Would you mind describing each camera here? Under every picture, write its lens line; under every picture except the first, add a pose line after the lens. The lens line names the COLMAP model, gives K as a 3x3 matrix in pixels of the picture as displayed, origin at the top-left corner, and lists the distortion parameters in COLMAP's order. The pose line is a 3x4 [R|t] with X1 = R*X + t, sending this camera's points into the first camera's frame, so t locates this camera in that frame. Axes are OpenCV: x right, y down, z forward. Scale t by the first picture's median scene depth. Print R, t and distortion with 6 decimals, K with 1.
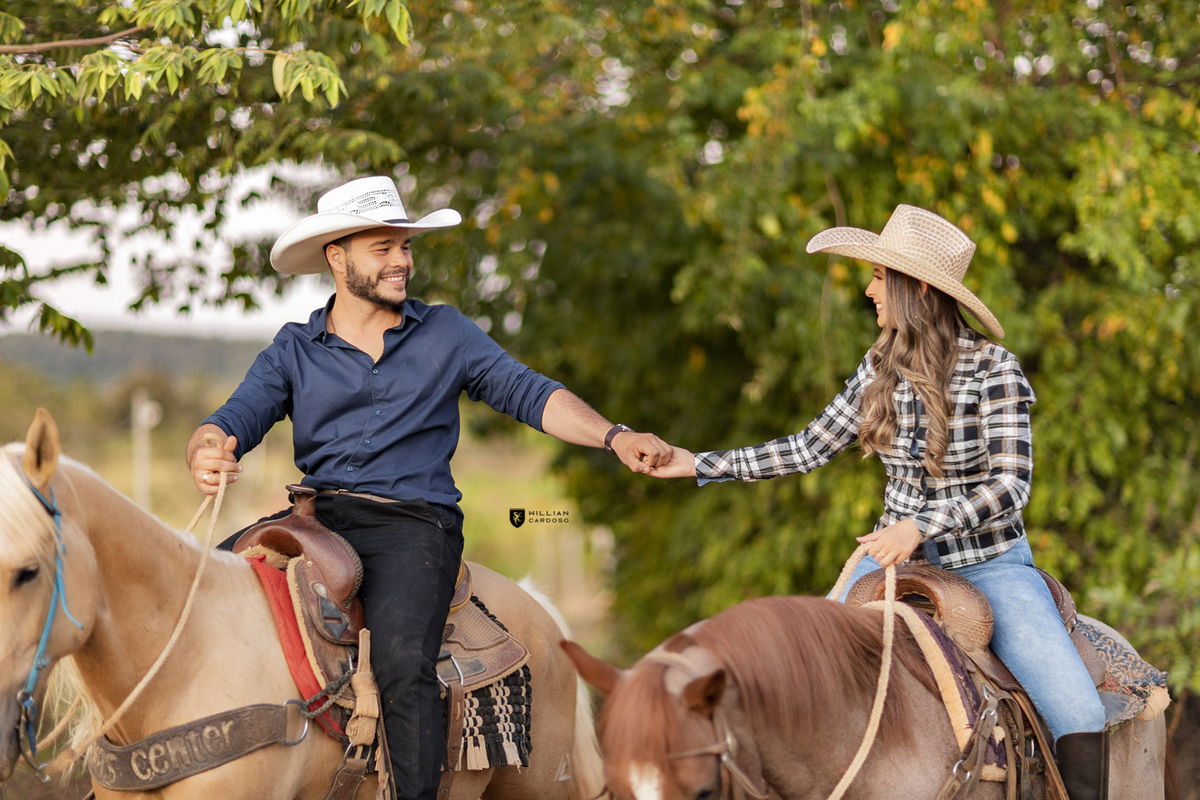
lens RADIAL K [[2734.0, 0, 600.0], [0, 2734.0, 400.0], [0, 0, 1]] dist [0.042620, 0.224047]
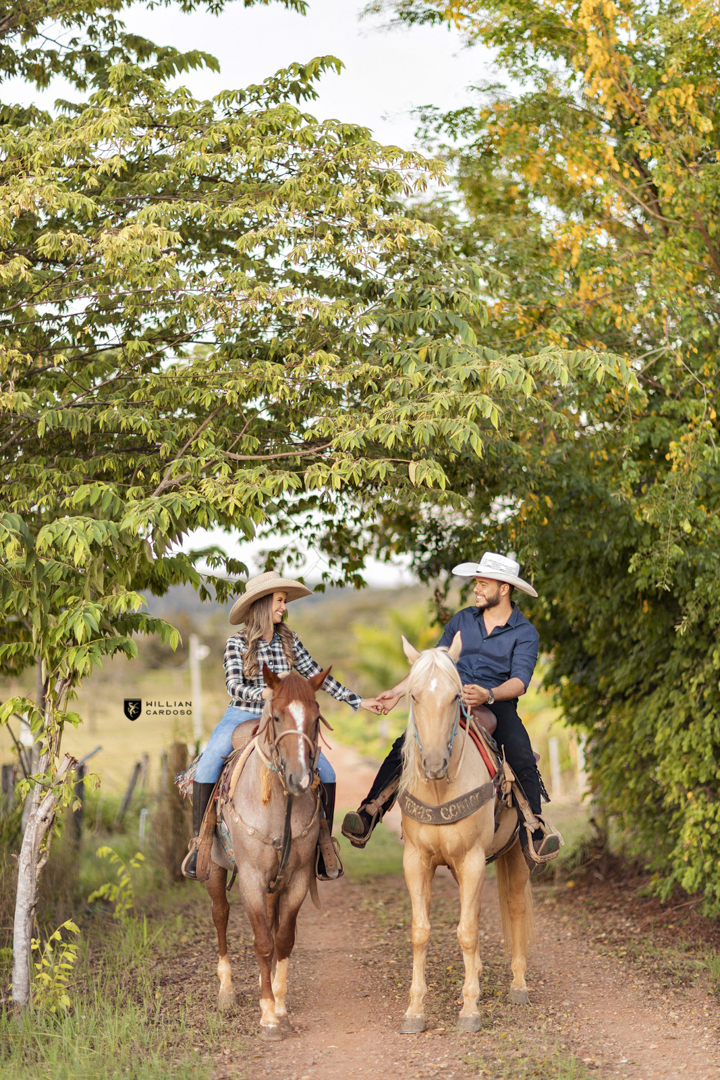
lens RADIAL K [[2460.6, 0, 360.0], [0, 2460.6, 540.0], [0, 0, 1]] dist [0.042620, 0.224047]
pose [[0.995870, -0.035494, -0.083559, -0.008538], [0.032357, 0.998730, -0.038609, -0.005560], [0.084824, 0.035746, 0.995755, -0.452445]]
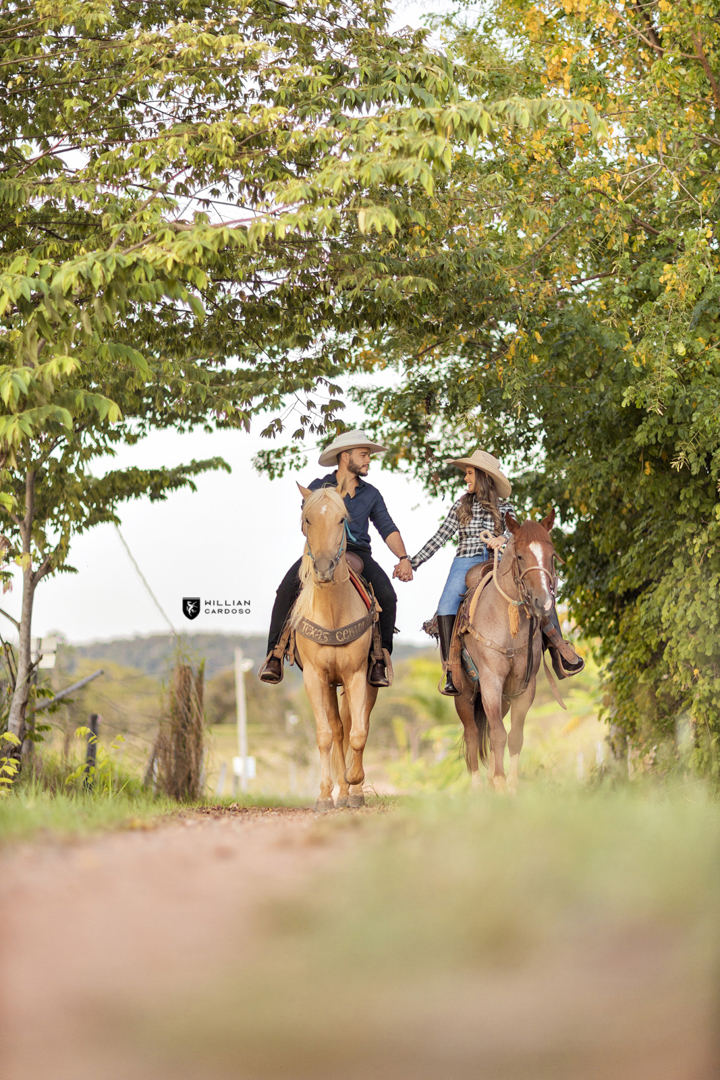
lens RADIAL K [[2460.6, 0, 360.0], [0, 2460.6, 540.0], [0, 0, 1]] dist [0.042620, 0.224047]
pose [[0.993179, -0.037227, -0.110501, 0.031972], [0.030016, 0.997354, -0.066218, 0.124604], [0.112674, 0.062449, 0.991668, -0.364274]]
